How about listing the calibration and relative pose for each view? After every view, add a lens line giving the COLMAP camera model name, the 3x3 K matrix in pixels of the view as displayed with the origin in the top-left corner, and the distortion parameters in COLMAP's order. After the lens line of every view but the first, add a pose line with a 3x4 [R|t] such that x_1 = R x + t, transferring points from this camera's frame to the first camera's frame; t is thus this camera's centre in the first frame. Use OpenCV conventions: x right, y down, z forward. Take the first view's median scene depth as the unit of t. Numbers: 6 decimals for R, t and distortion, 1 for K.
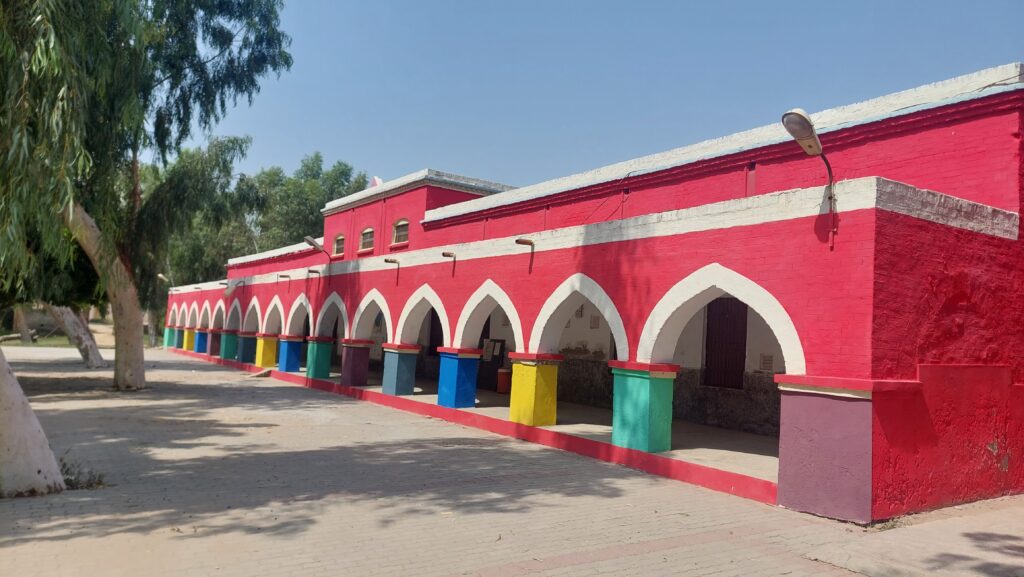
lens RADIAL K [[721.6, 0, 518.0], [0, 721.6, 288.3], [0, 0, 1]] dist [0.113680, -0.154781]
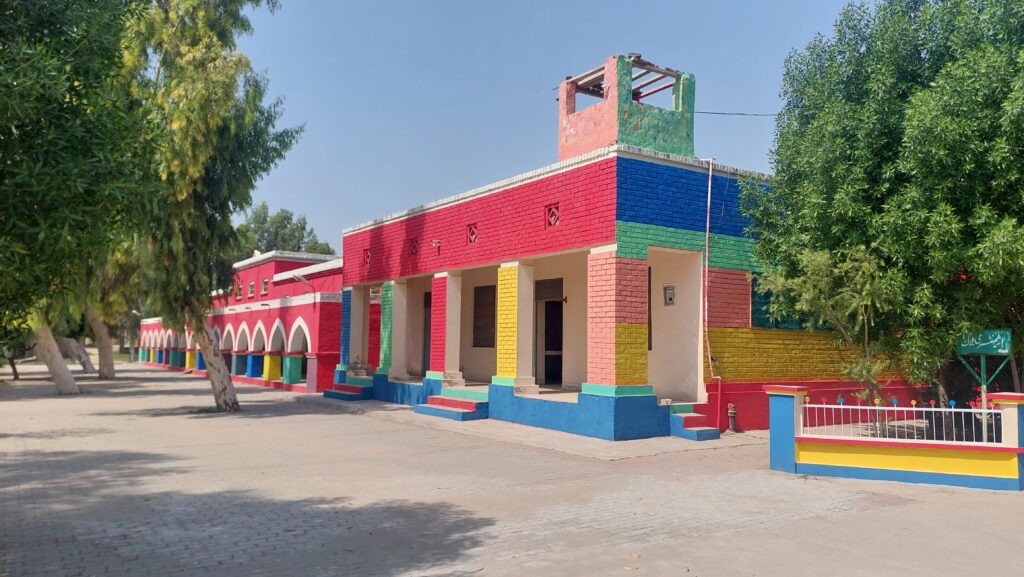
lens RADIAL K [[721.6, 0, 518.0], [0, 721.6, 288.3], [0, 0, 1]] dist [0.113680, -0.154781]
pose [[0.998967, -0.045126, 0.005312, 0.354146], [0.045163, 0.998954, -0.007196, -0.026673], [-0.004982, 0.007428, 0.999960, -0.606922]]
